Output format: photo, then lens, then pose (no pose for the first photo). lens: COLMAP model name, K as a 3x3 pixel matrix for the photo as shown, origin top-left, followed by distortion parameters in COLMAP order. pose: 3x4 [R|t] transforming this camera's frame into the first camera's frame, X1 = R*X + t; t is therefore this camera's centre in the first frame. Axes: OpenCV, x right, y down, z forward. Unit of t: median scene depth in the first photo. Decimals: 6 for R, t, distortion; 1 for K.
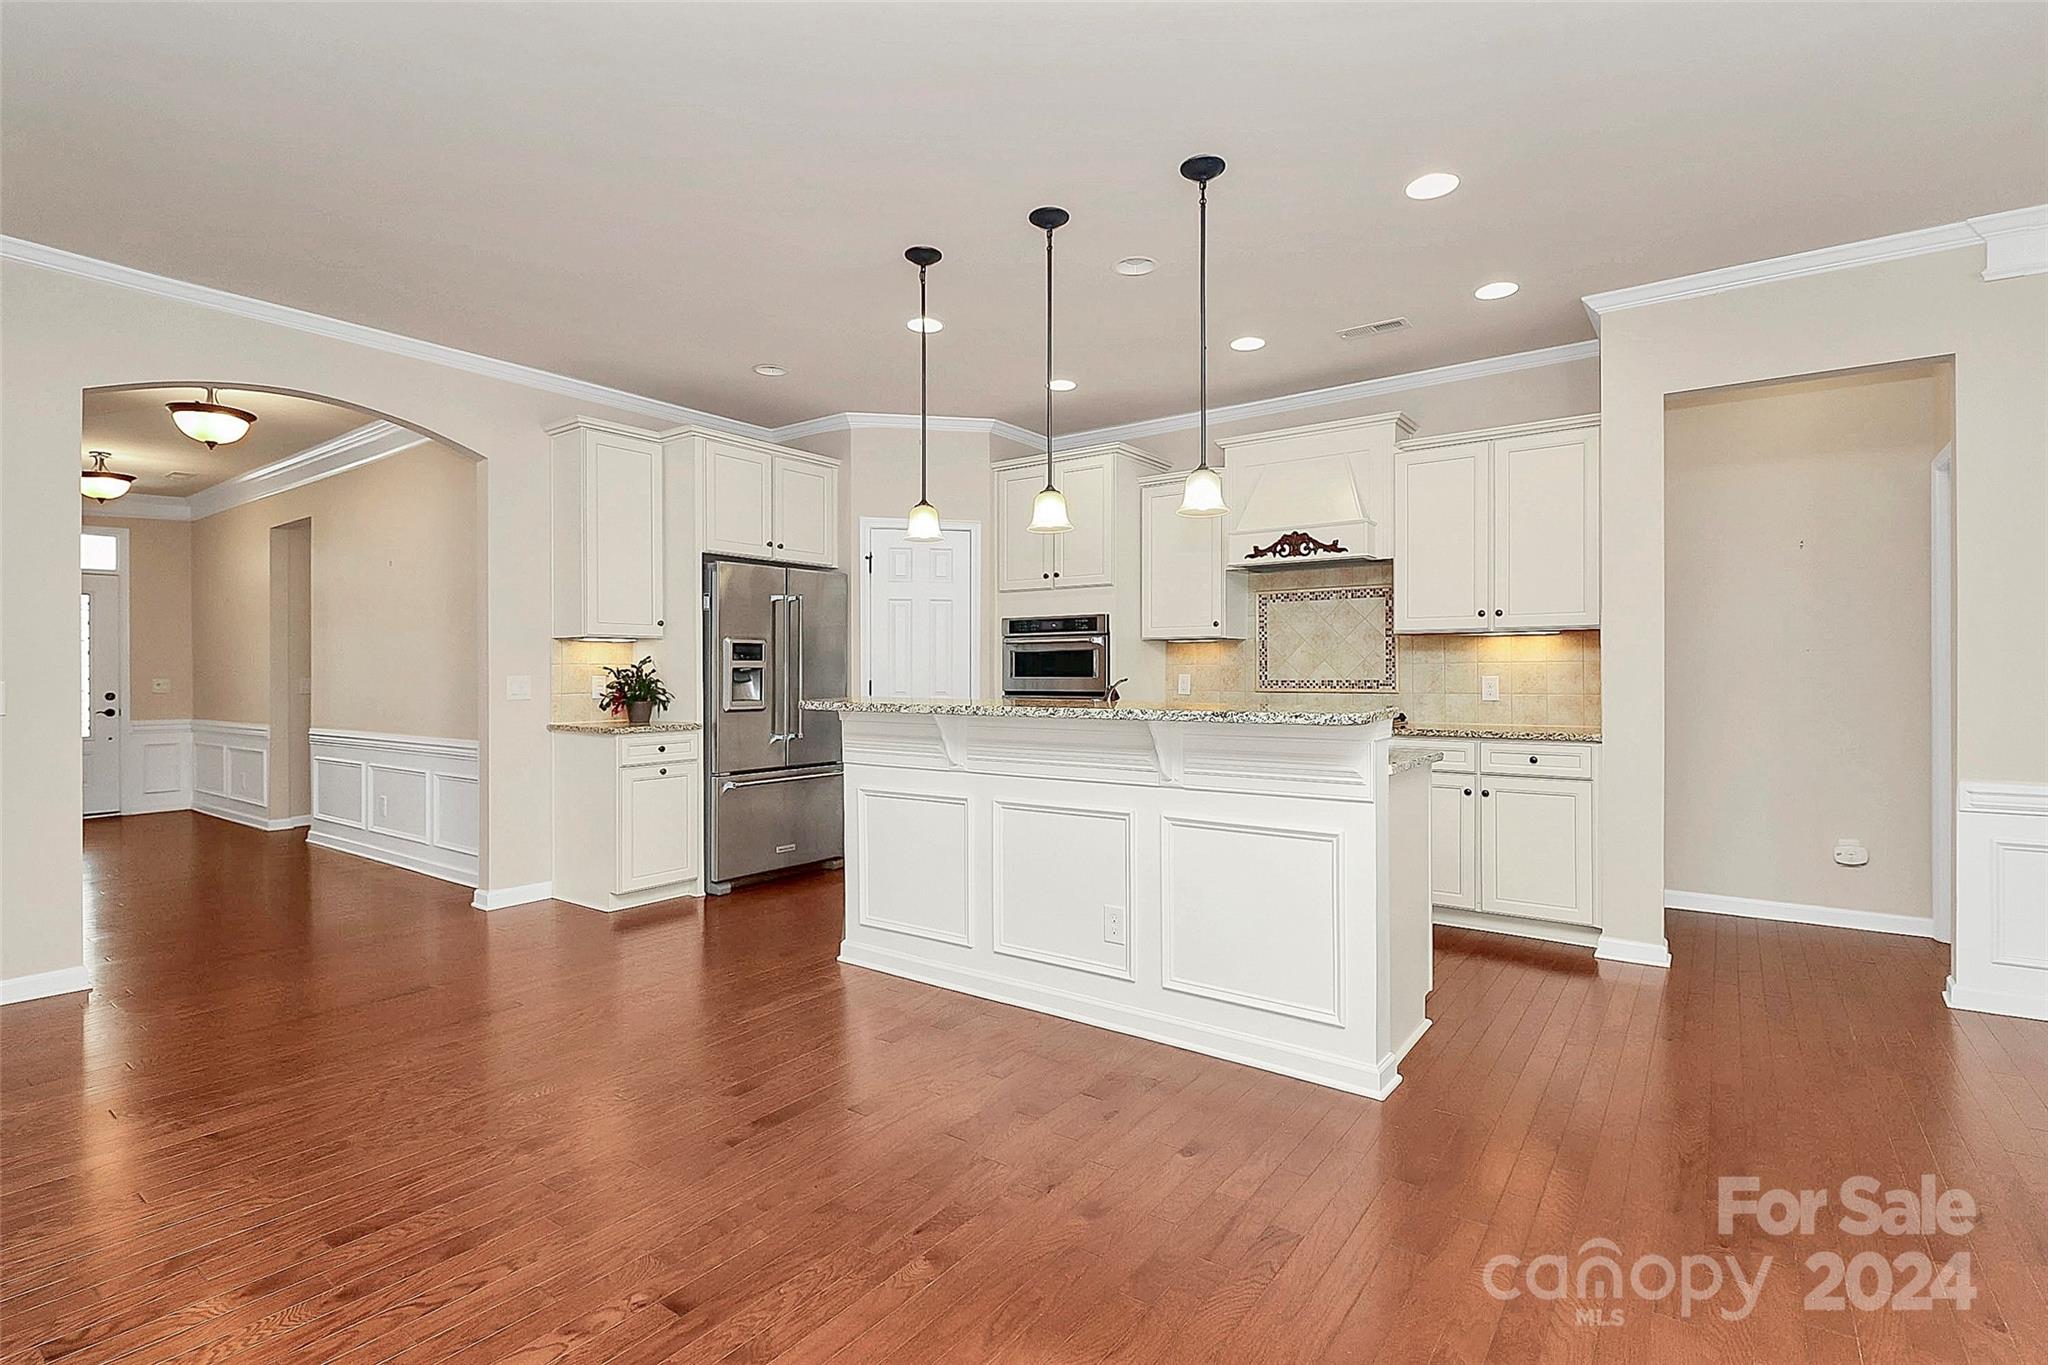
lens RADIAL K [[973.9, 0, 1023.0], [0, 973.9, 671.0], [0, 0, 1]] dist [0.000349, -0.011061]
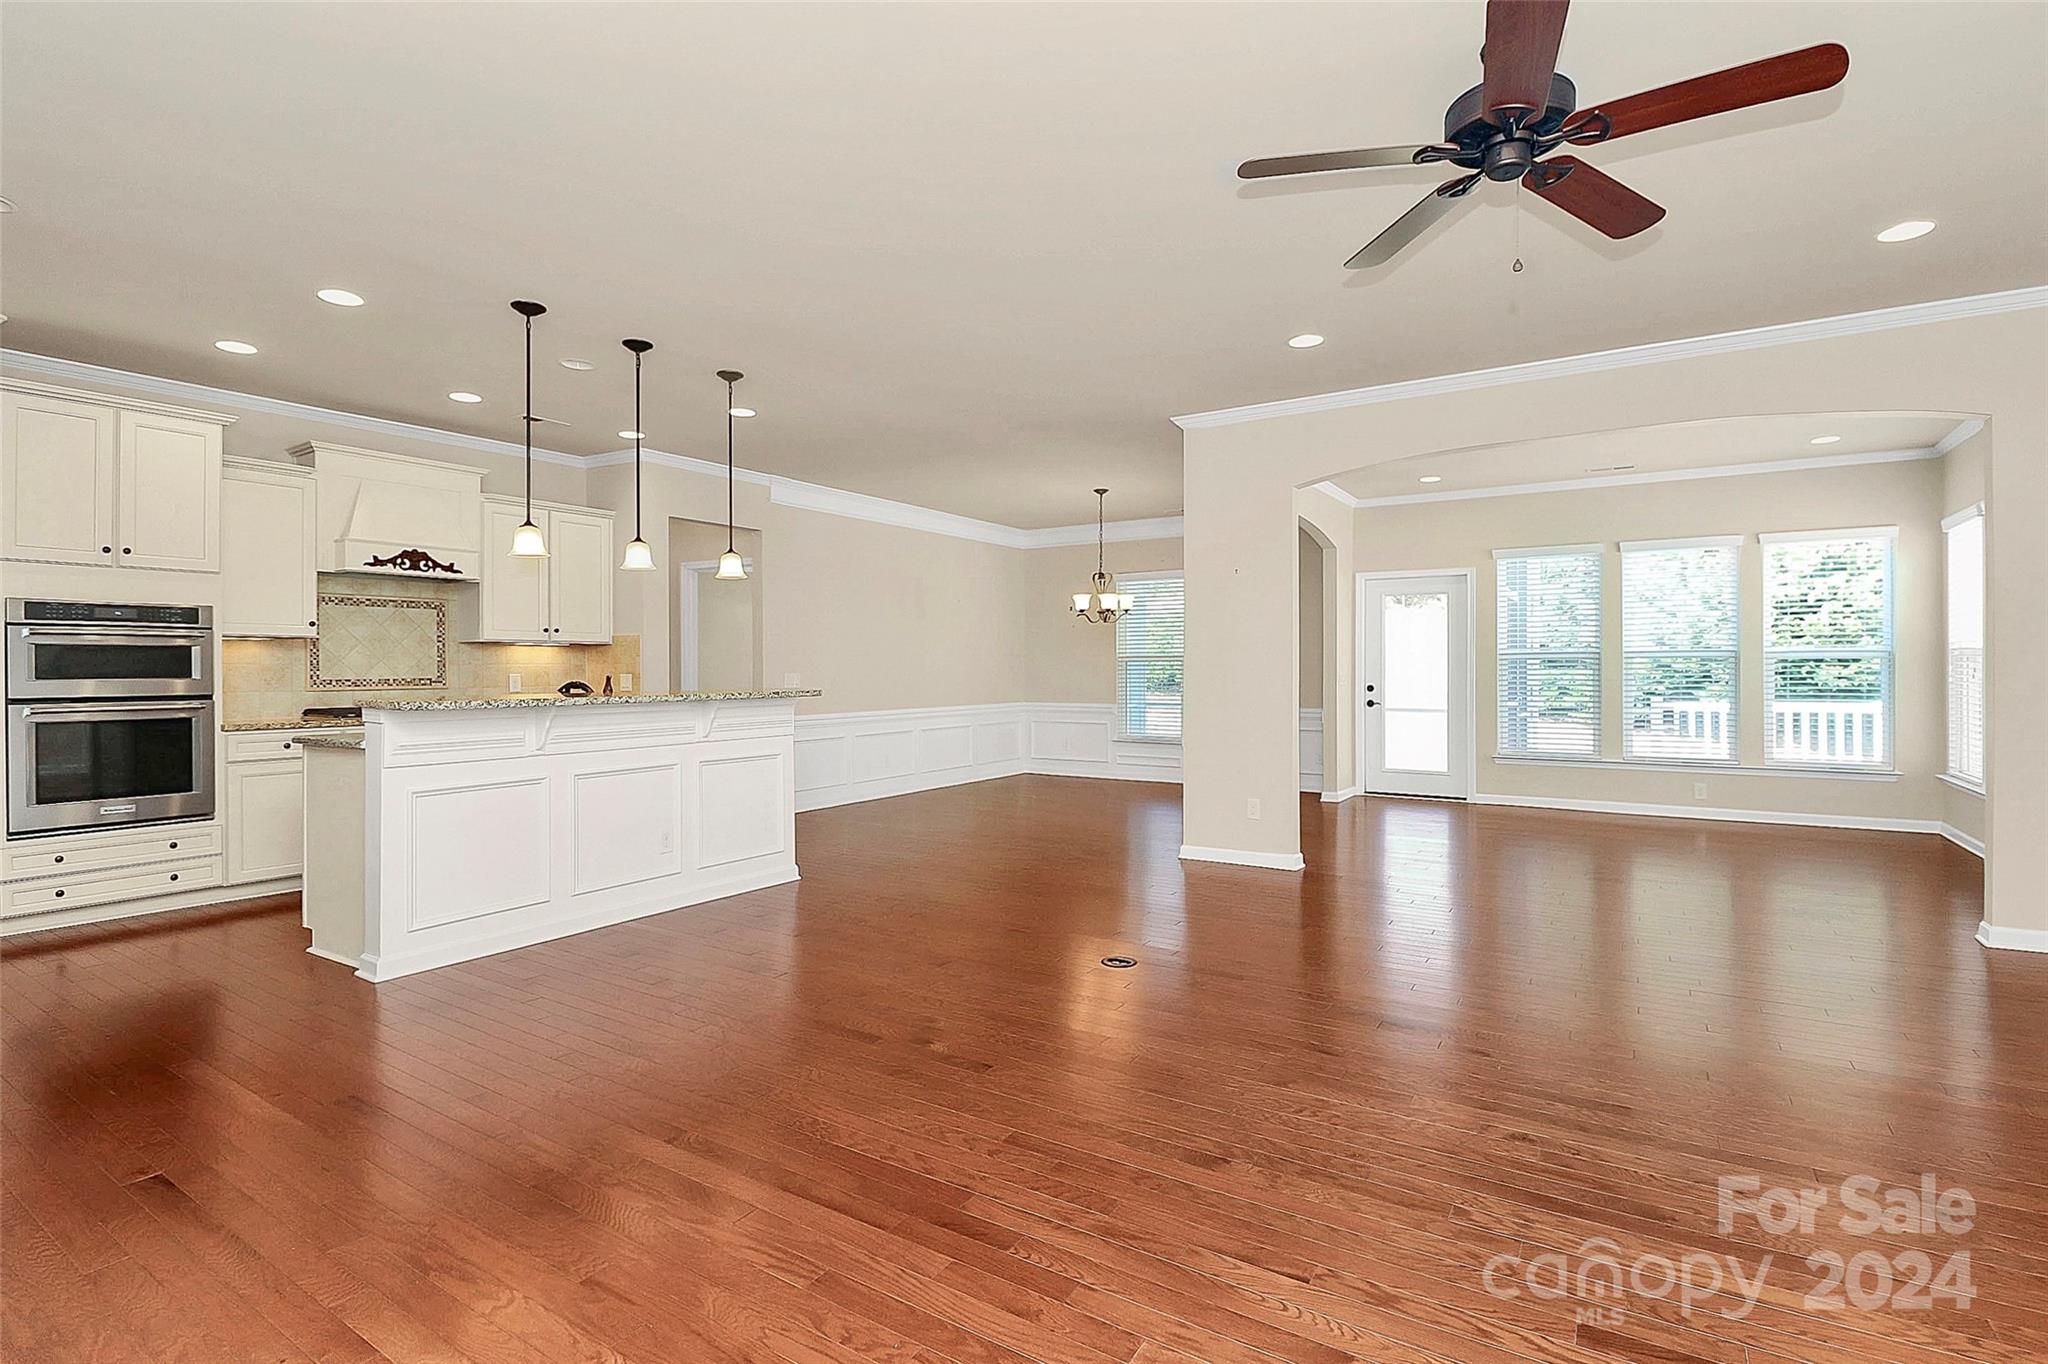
lens RADIAL K [[973.9, 0, 1041.8], [0, 973.9, 668.6], [0, 0, 1]] dist [0.000349, -0.011061]
pose [[-0.060583, 0.002606, 0.998160, -0.897060], [0.003306, 0.999992, -0.002410, 0.003098], [-0.998158, 0.003154, -0.060591, 0.325240]]
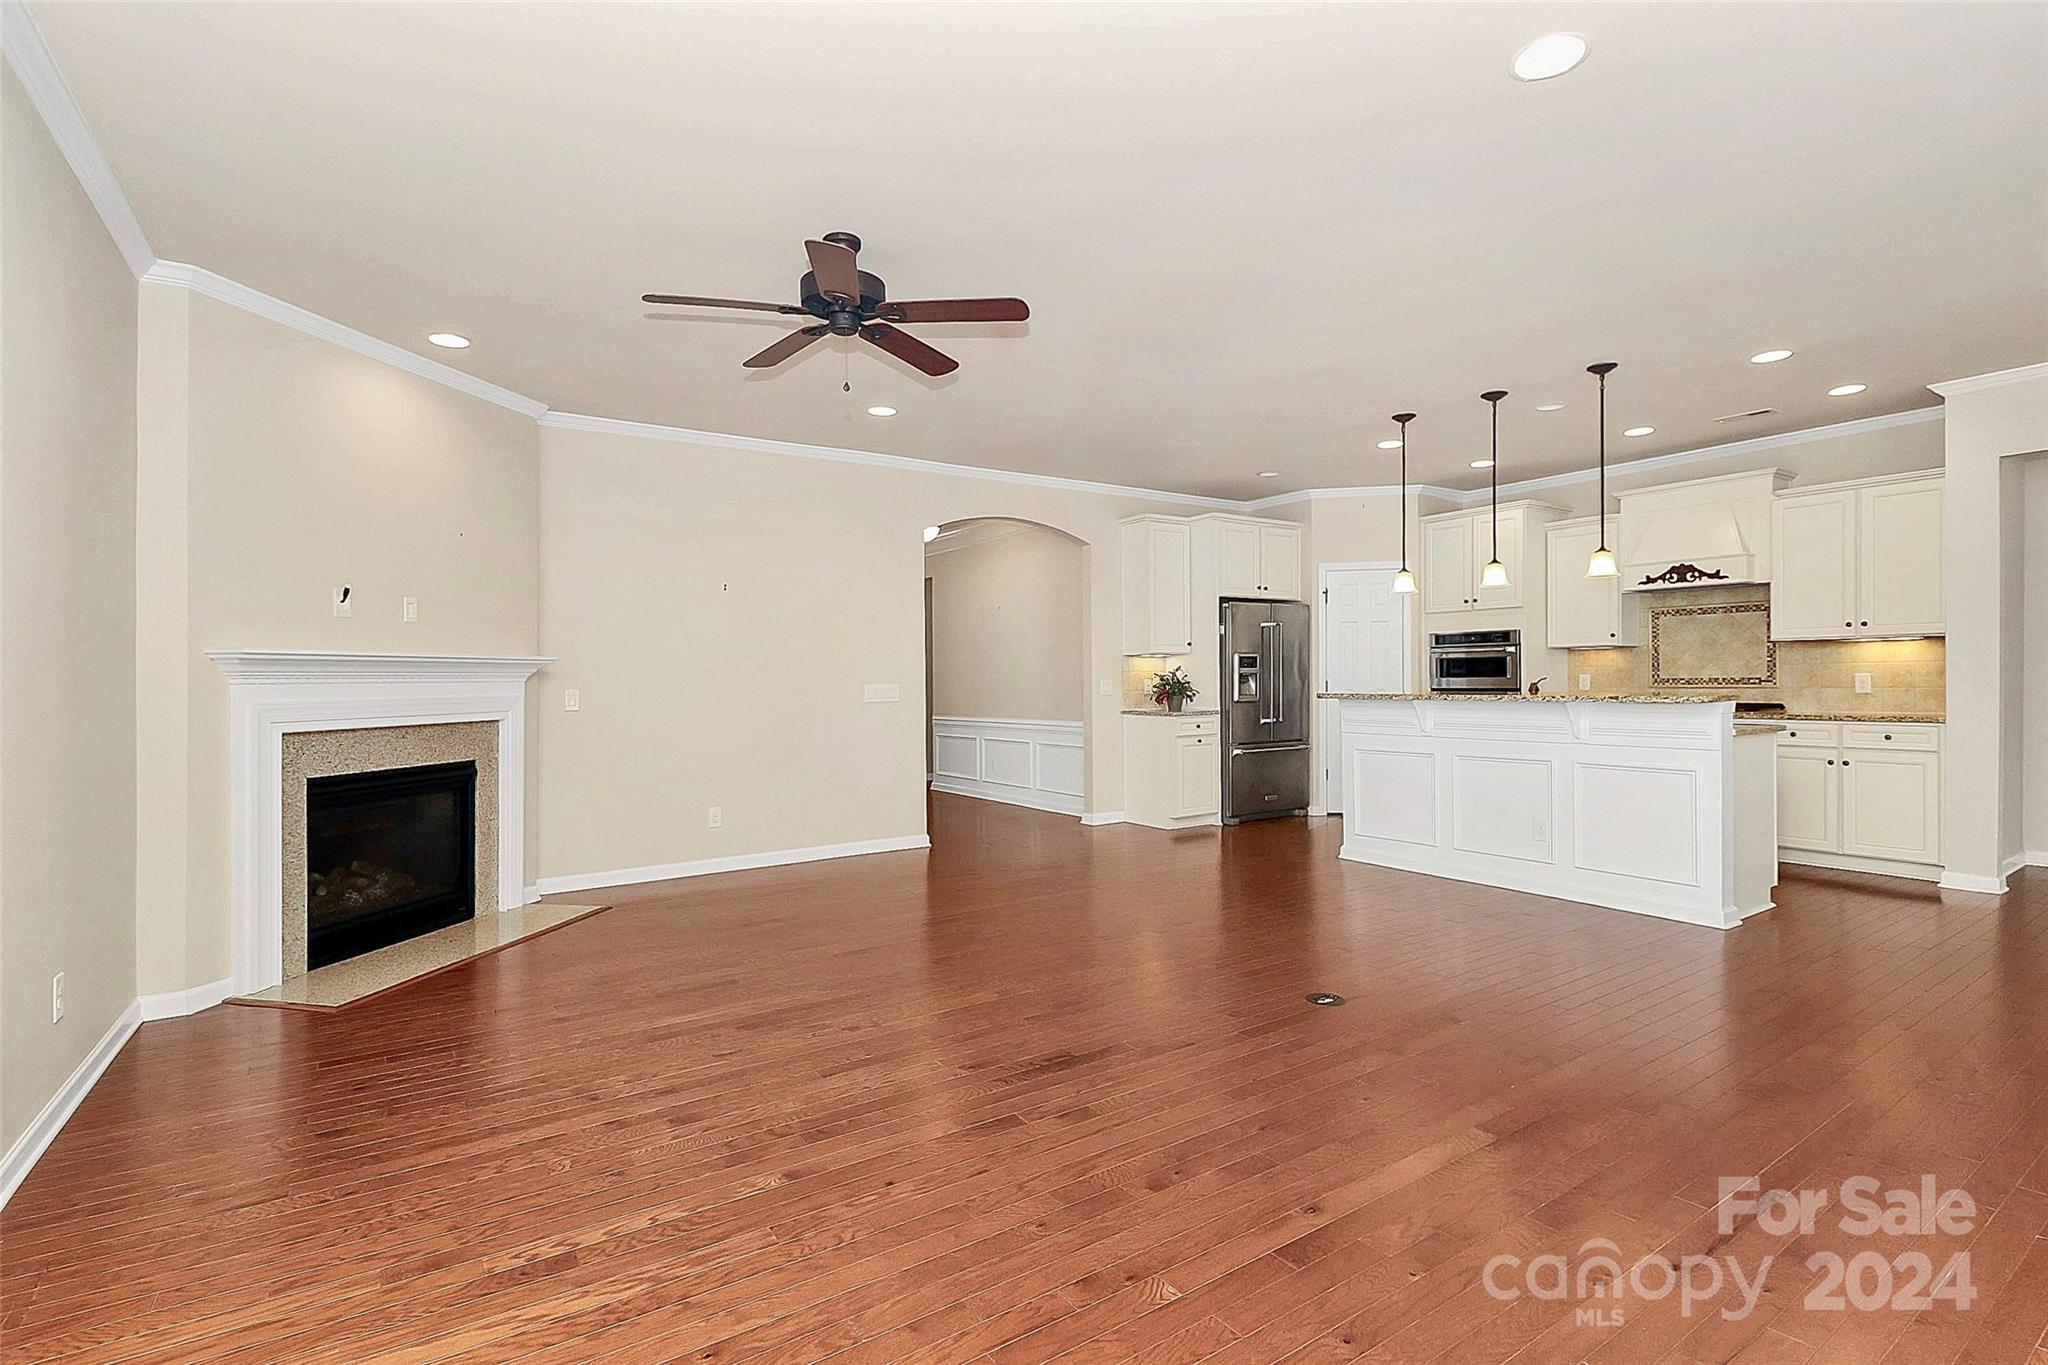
lens RADIAL K [[973.9, 0, 1019.8], [0, 973.9, 694.6], [0, 0, 1]] dist [0.000349, -0.011061]
pose [[0.937379, -0.002291, -0.348302, -0.094940], [0.009082, 0.999799, 0.017865, 0.000179], [0.348191, -0.019910, 0.937212, -0.511562]]
